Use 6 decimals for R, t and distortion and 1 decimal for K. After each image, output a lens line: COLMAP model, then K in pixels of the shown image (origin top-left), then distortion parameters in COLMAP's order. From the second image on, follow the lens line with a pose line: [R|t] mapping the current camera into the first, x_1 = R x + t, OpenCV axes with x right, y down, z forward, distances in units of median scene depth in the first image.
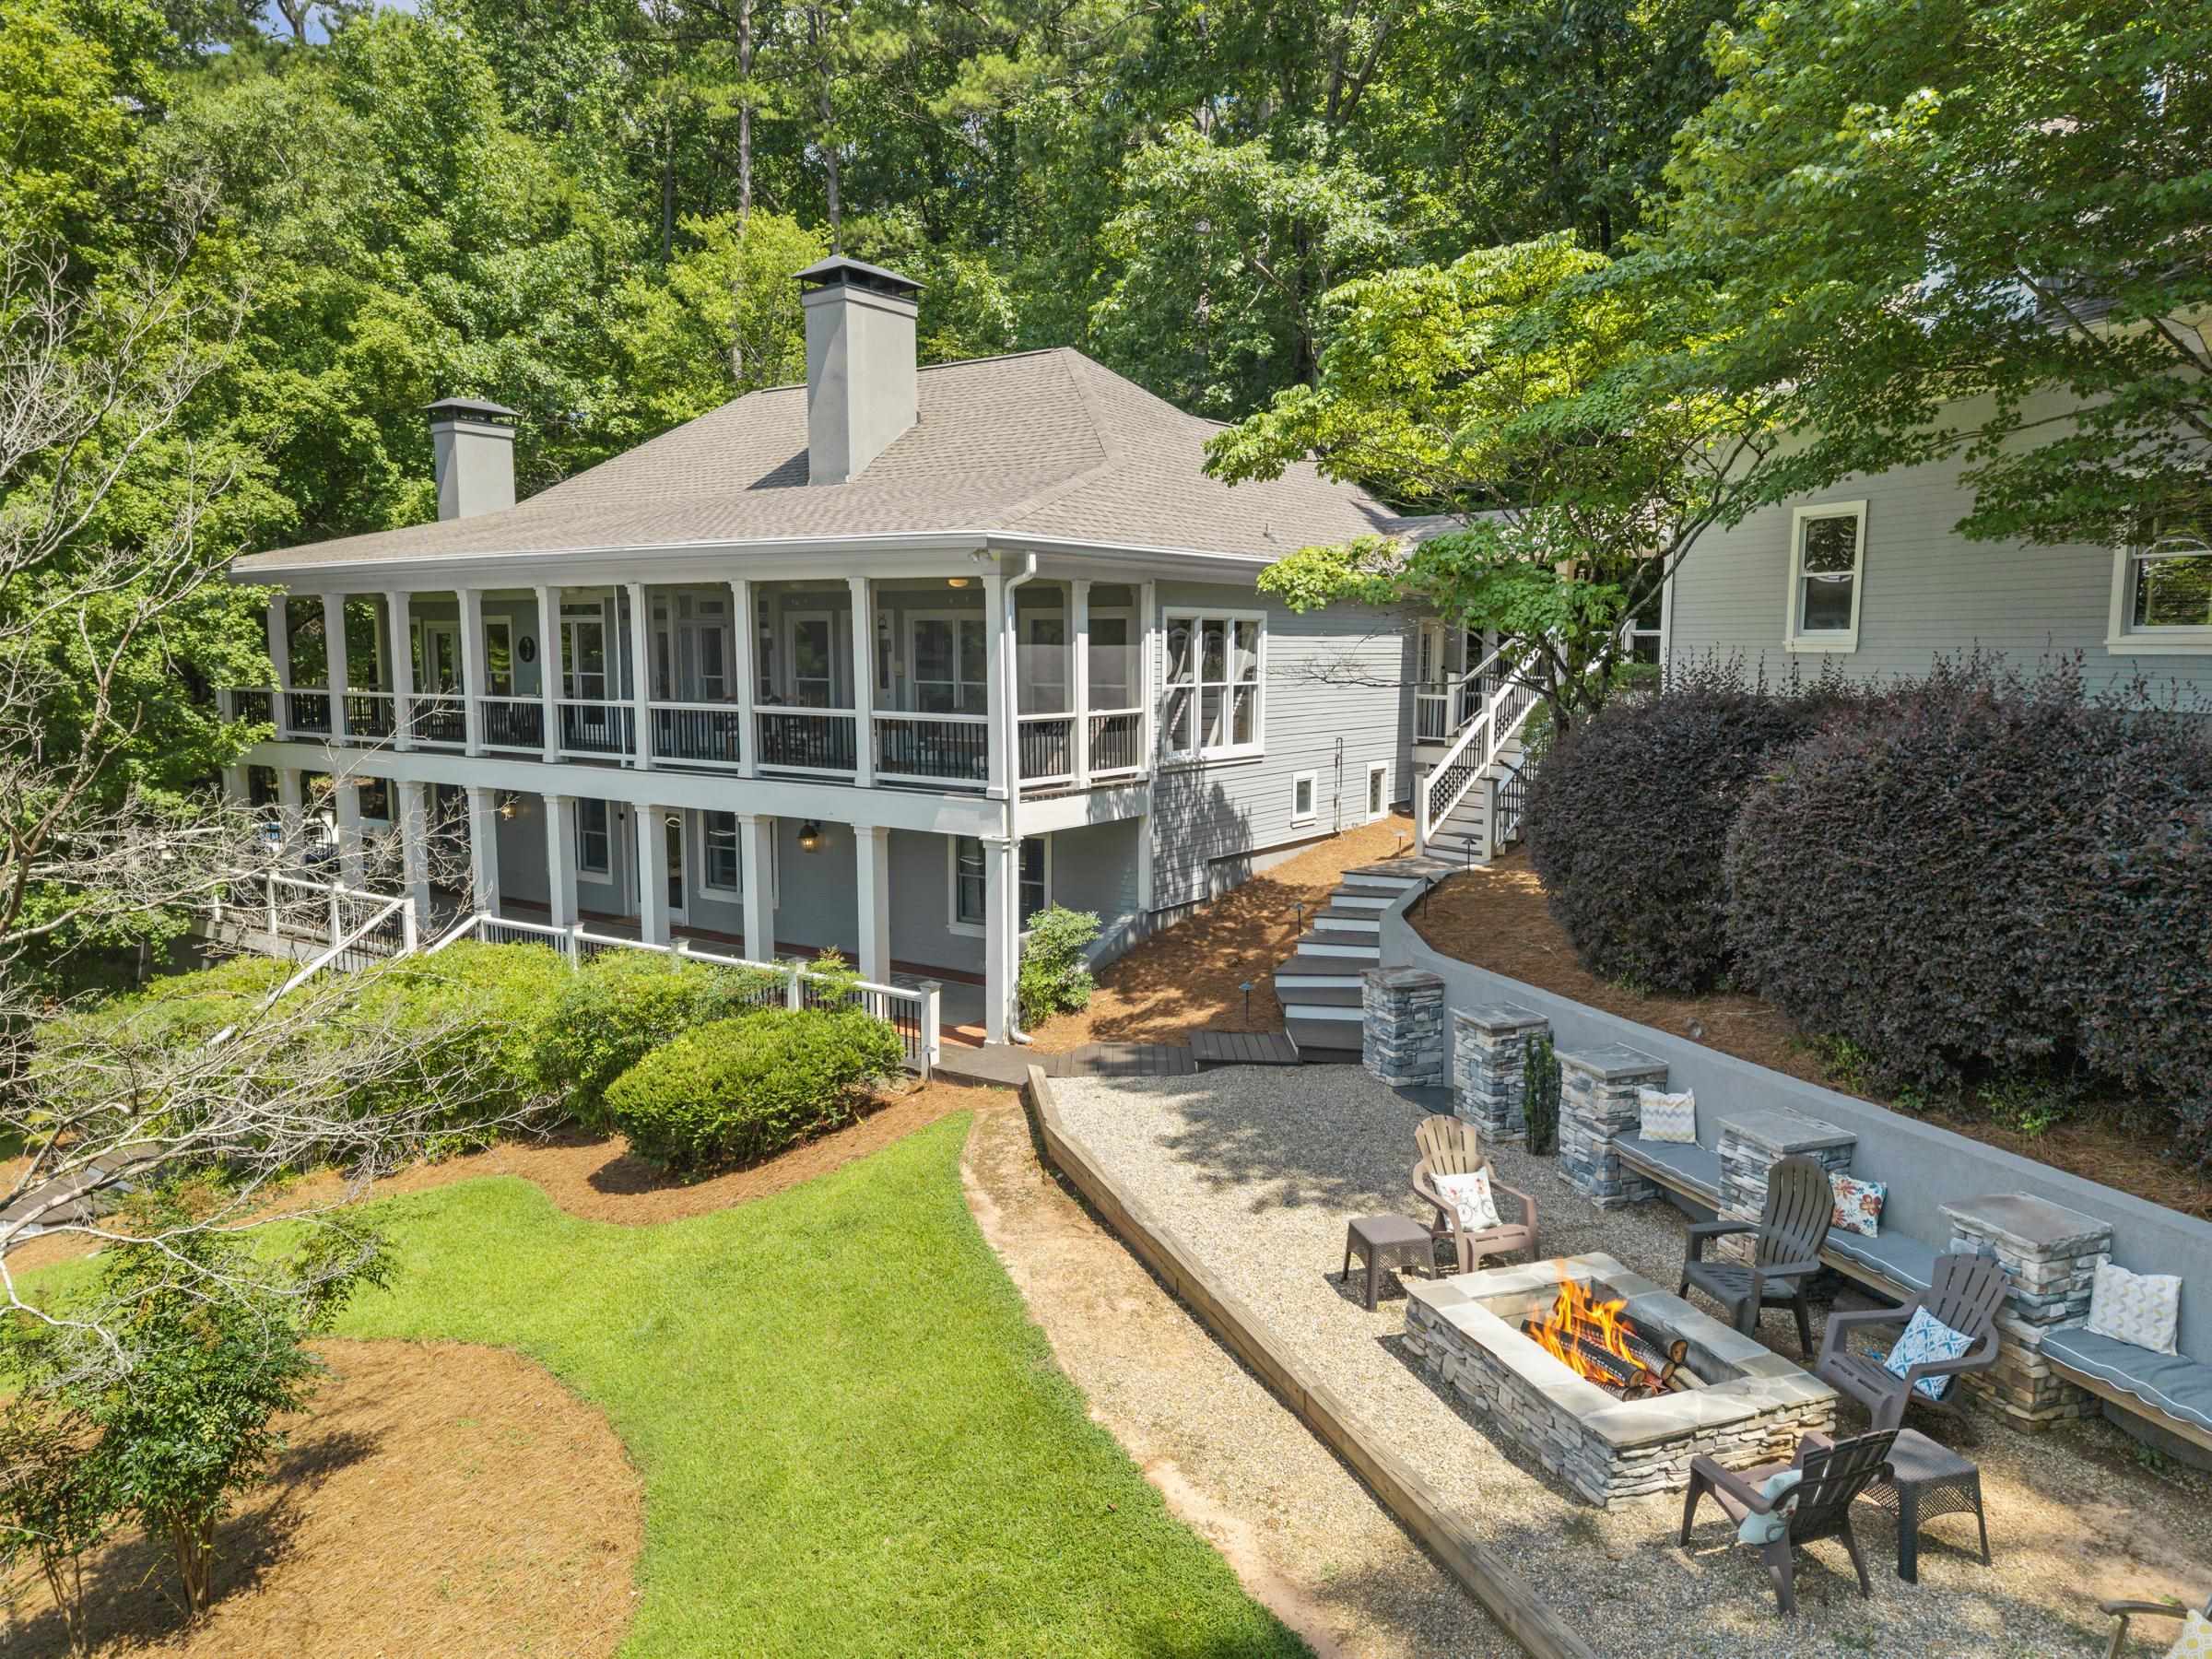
lens RADIAL K [[1538.5, 0, 1139.1], [0, 1538.5, 831.8], [0, 0, 1]] dist [0.069753, -0.147130]
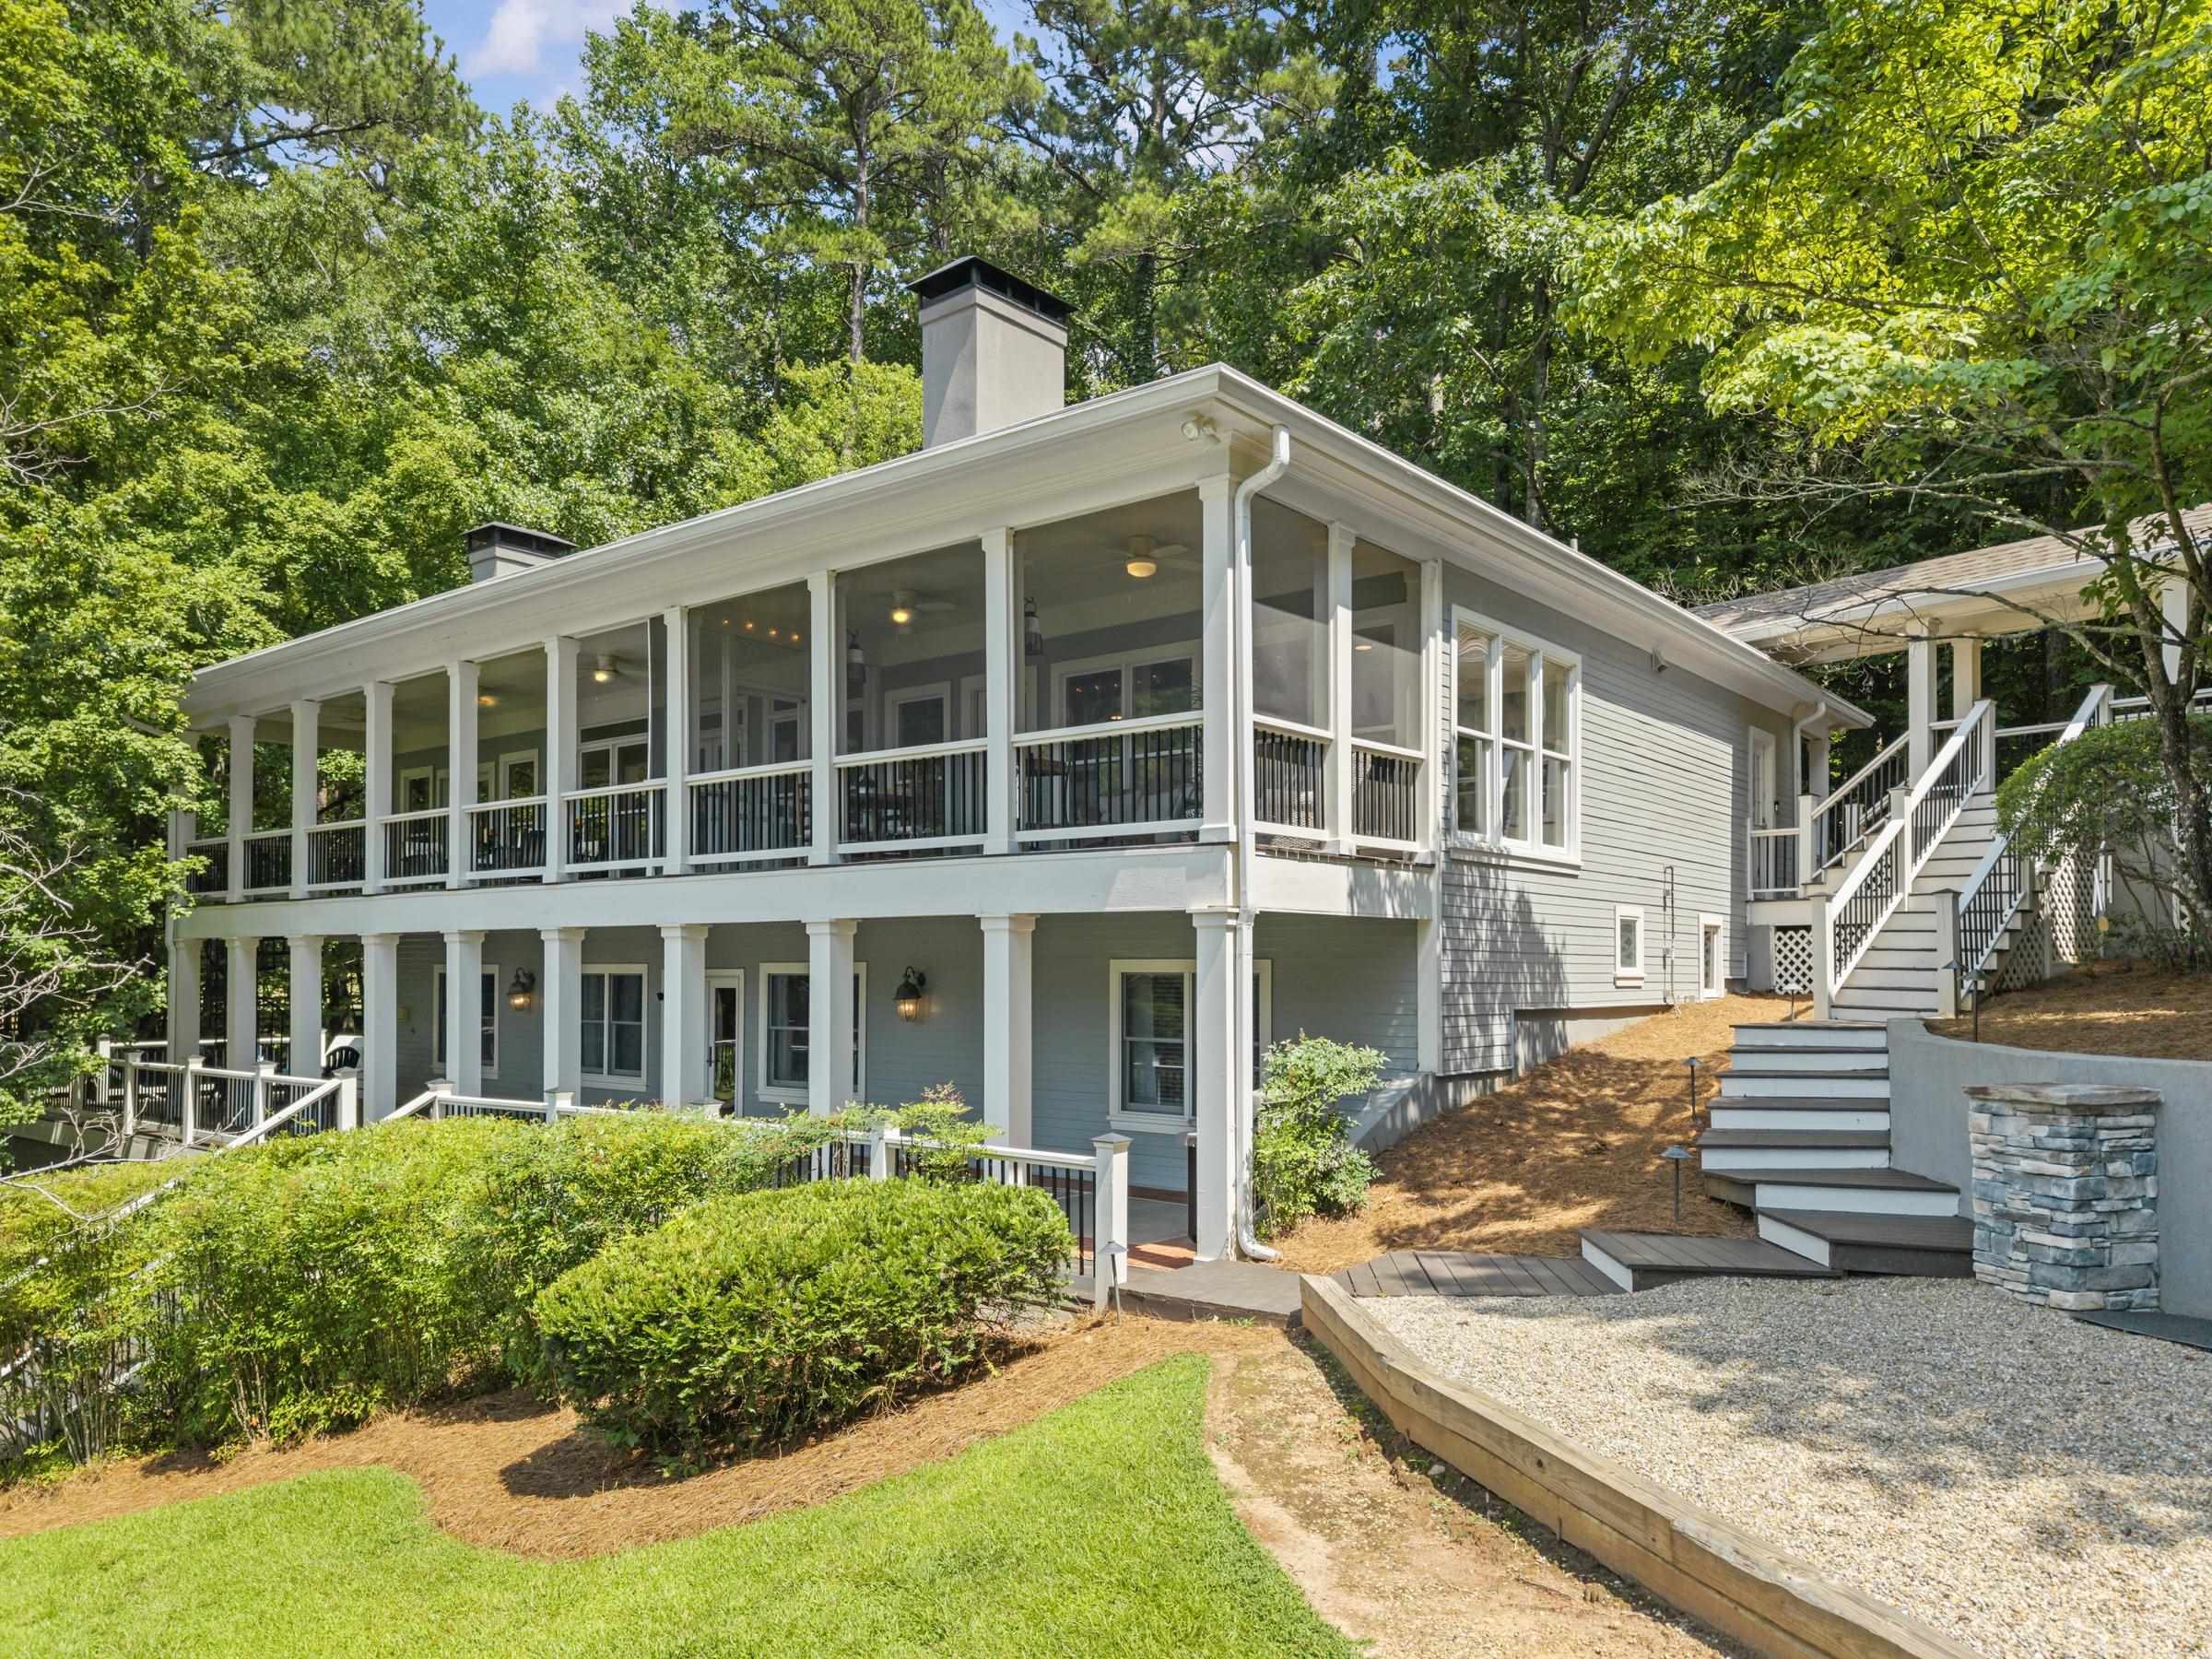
lens RADIAL K [[1575.9, 0, 1108.5], [0, 1575.9, 933.1], [0, 0, 1]] dist [0.033468, -0.054516]
pose [[0.996618, -0.003944, -0.082074, -0.082216], [-0.008487, 0.988564, -0.150566, 0.102934], [0.081729, 0.150753, 0.985187, 0.380301]]
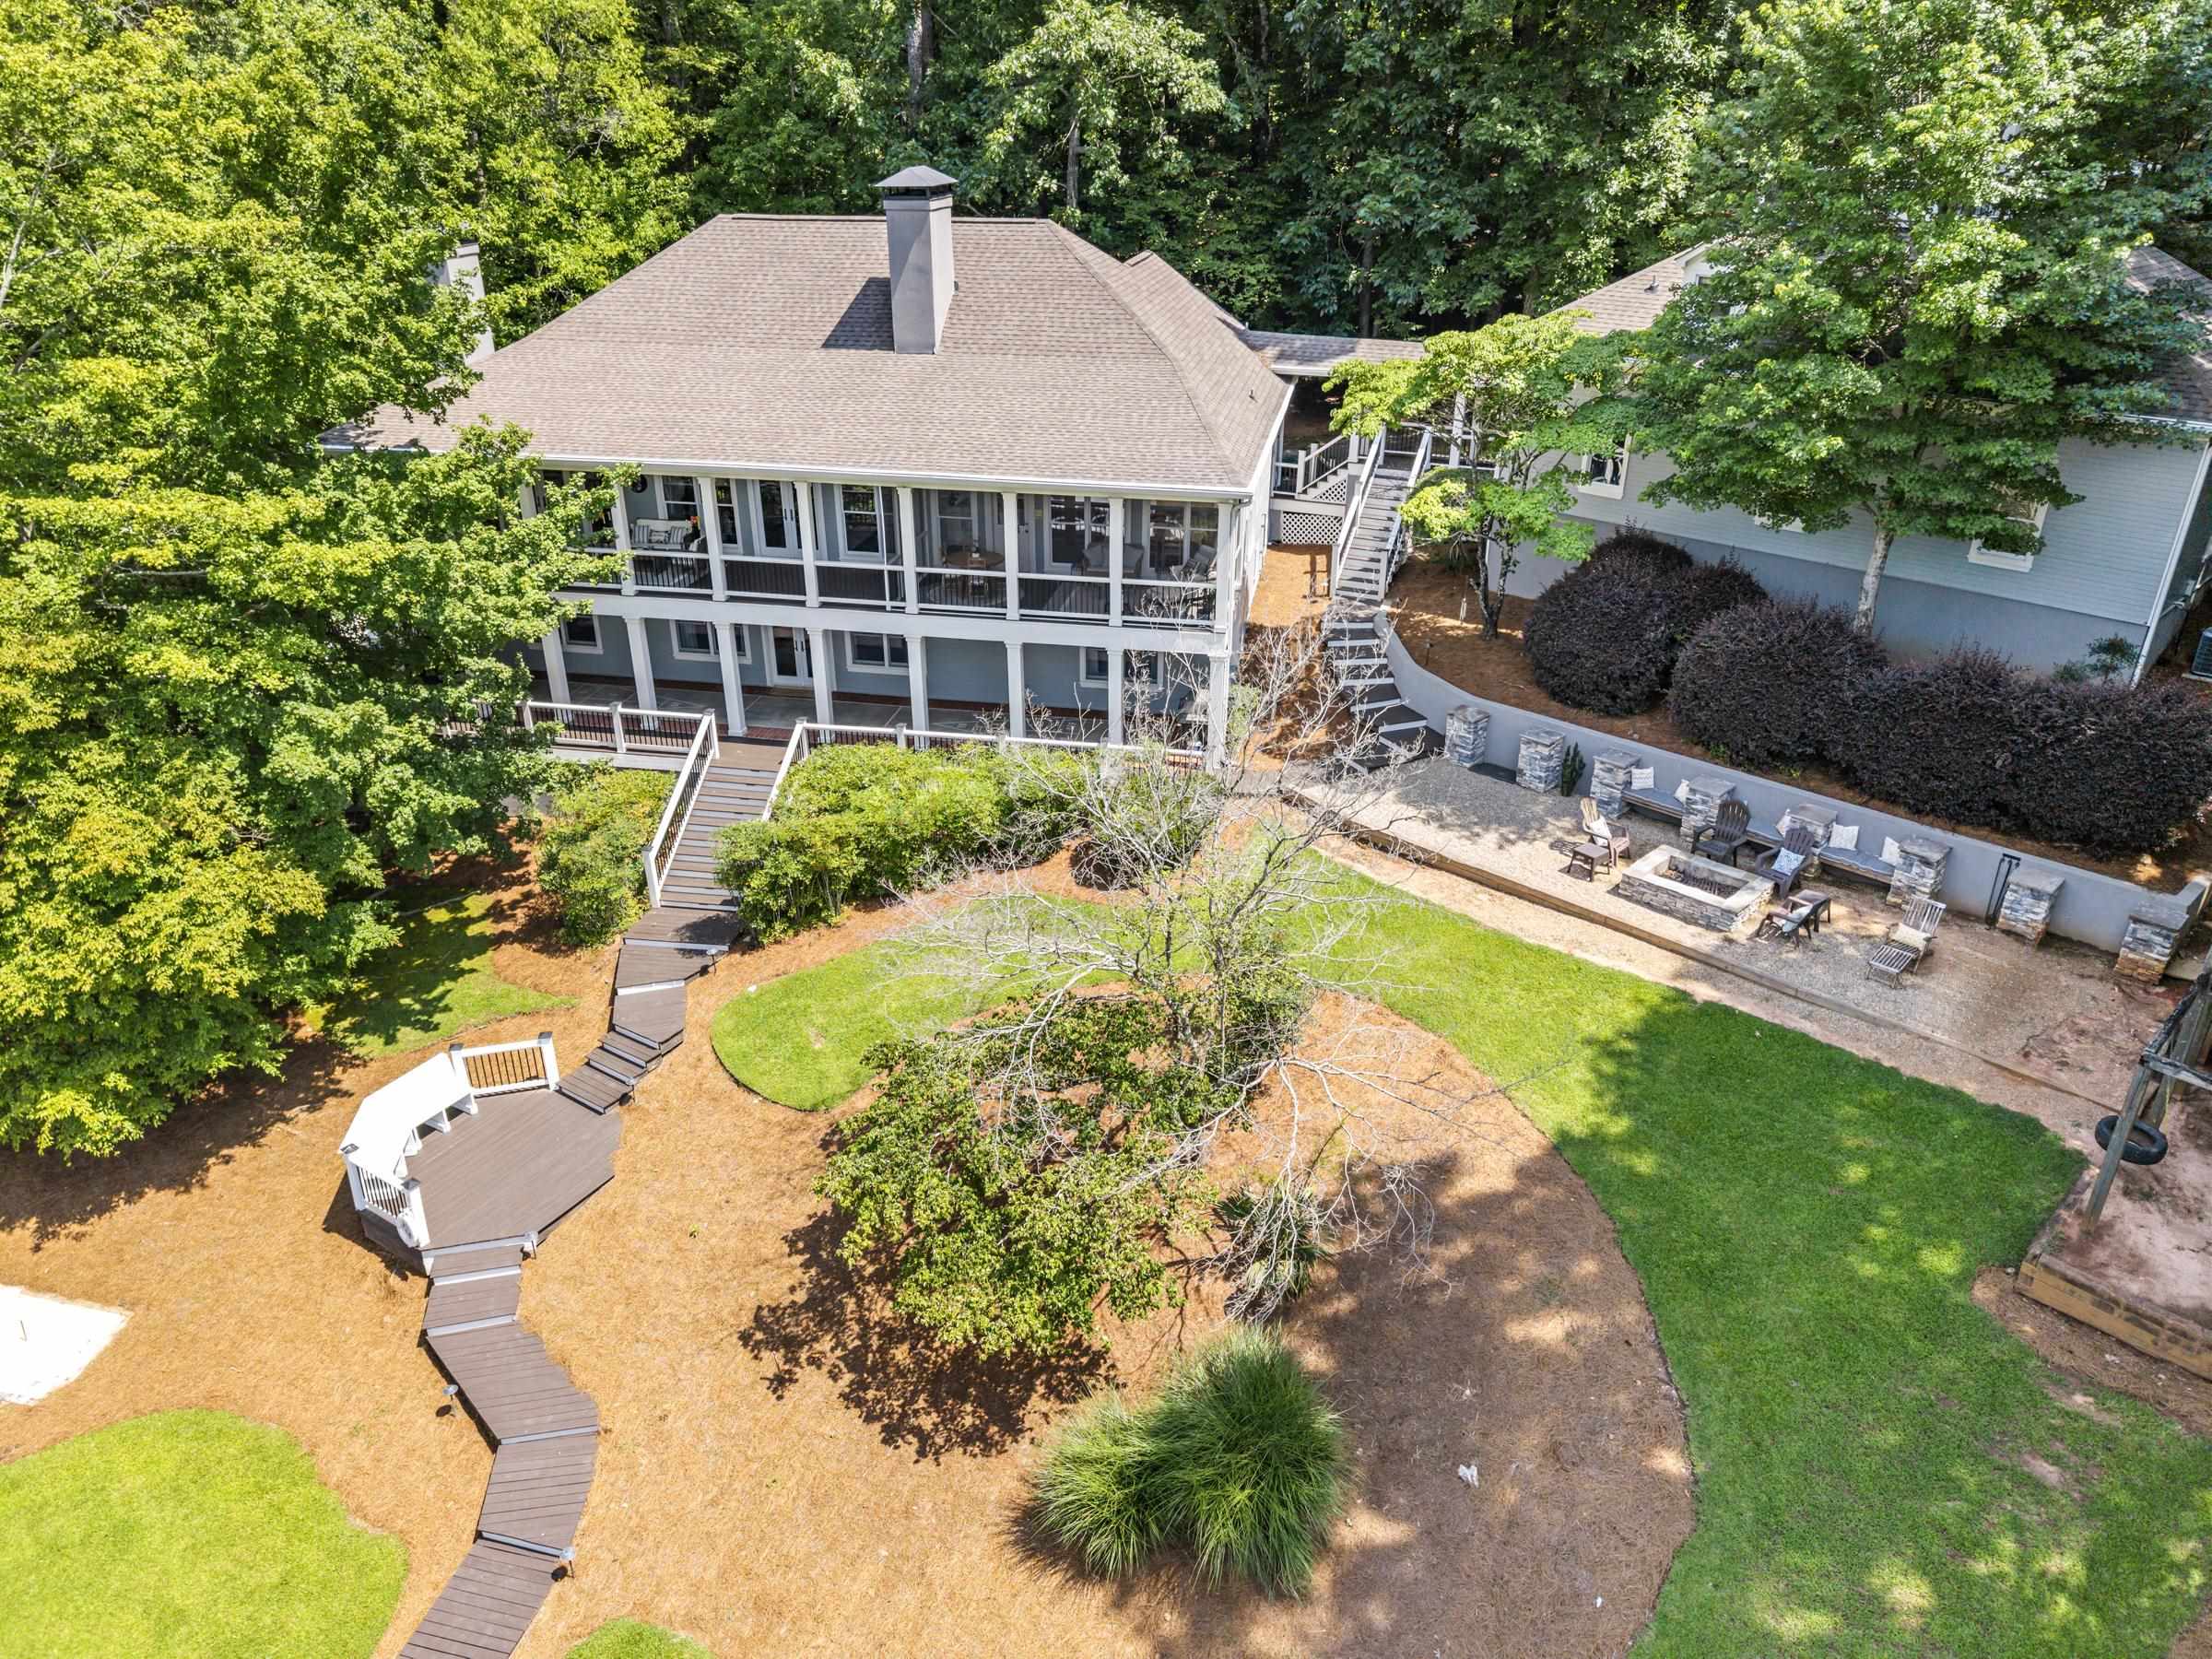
lens RADIAL K [[1575.9, 0, 1108.5], [0, 1575.9, 933.1], [0, 0, 1]] dist [0.033468, -0.054516]
pose [[0.898685, -0.208117, 0.386073, -0.919566], [0.047134, 0.920980, 0.386748, -0.383668], [-0.436055, -0.329367, 0.837480, -0.510772]]
